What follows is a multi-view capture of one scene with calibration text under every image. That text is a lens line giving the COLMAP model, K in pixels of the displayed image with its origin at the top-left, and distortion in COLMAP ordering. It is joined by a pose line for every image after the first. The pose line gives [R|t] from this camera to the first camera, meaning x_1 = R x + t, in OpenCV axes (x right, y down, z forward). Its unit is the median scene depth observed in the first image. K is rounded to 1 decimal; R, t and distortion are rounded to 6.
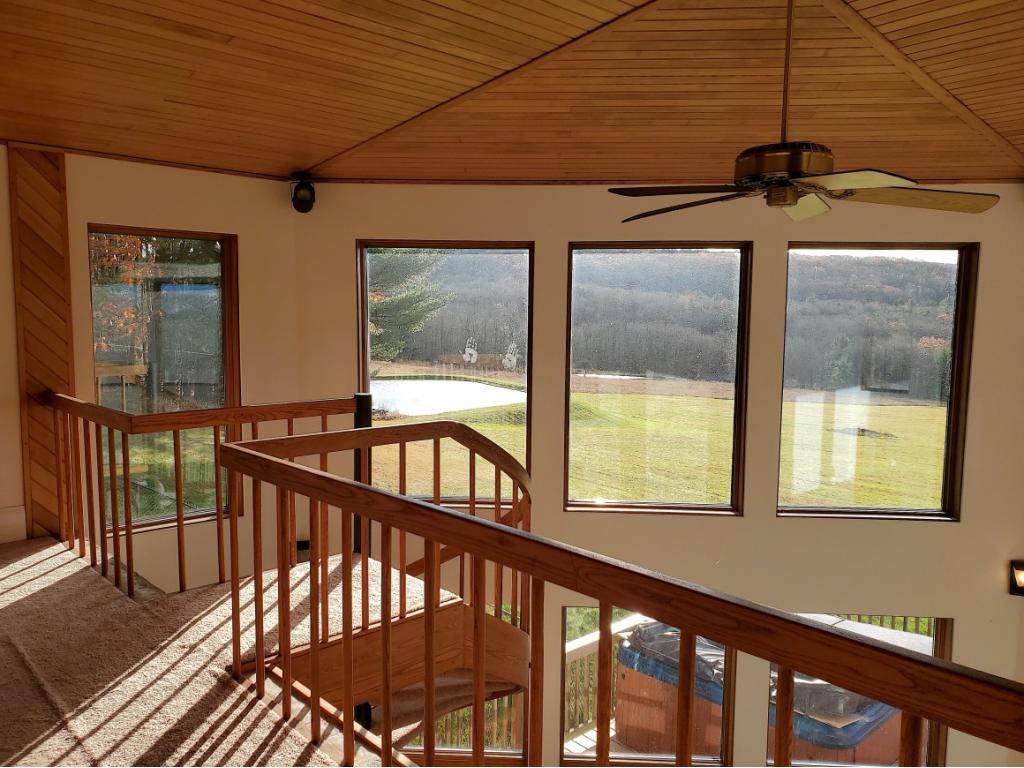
lens RADIAL K [[786.1, 0, 509.0], [0, 786.1, 393.2], [0, 0, 1]] dist [0.049909, -0.029502]
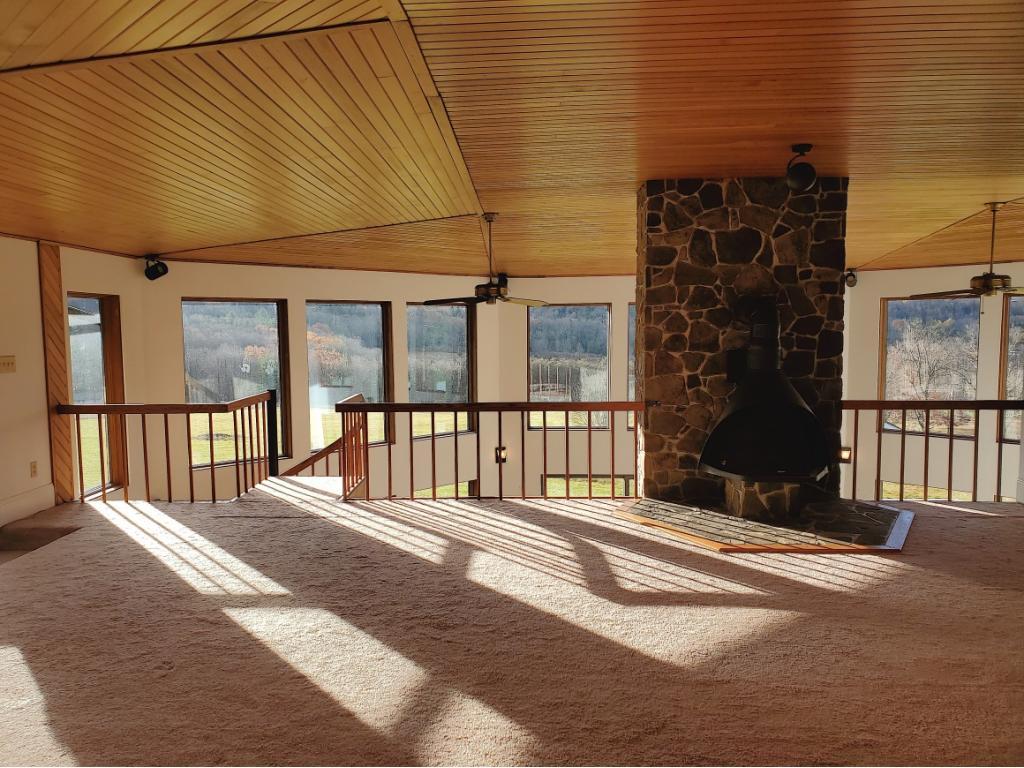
lens RADIAL K [[786.1, 0, 511.7], [0, 786.1, 384.6], [0, 0, 1]] dist [0.049909, -0.029502]
pose [[0.683945, -0.072206, 0.725951, -0.914000], [0.090469, 0.995803, 0.013811, 0.012821], [-0.723902, 0.056230, 0.687607, -0.534940]]
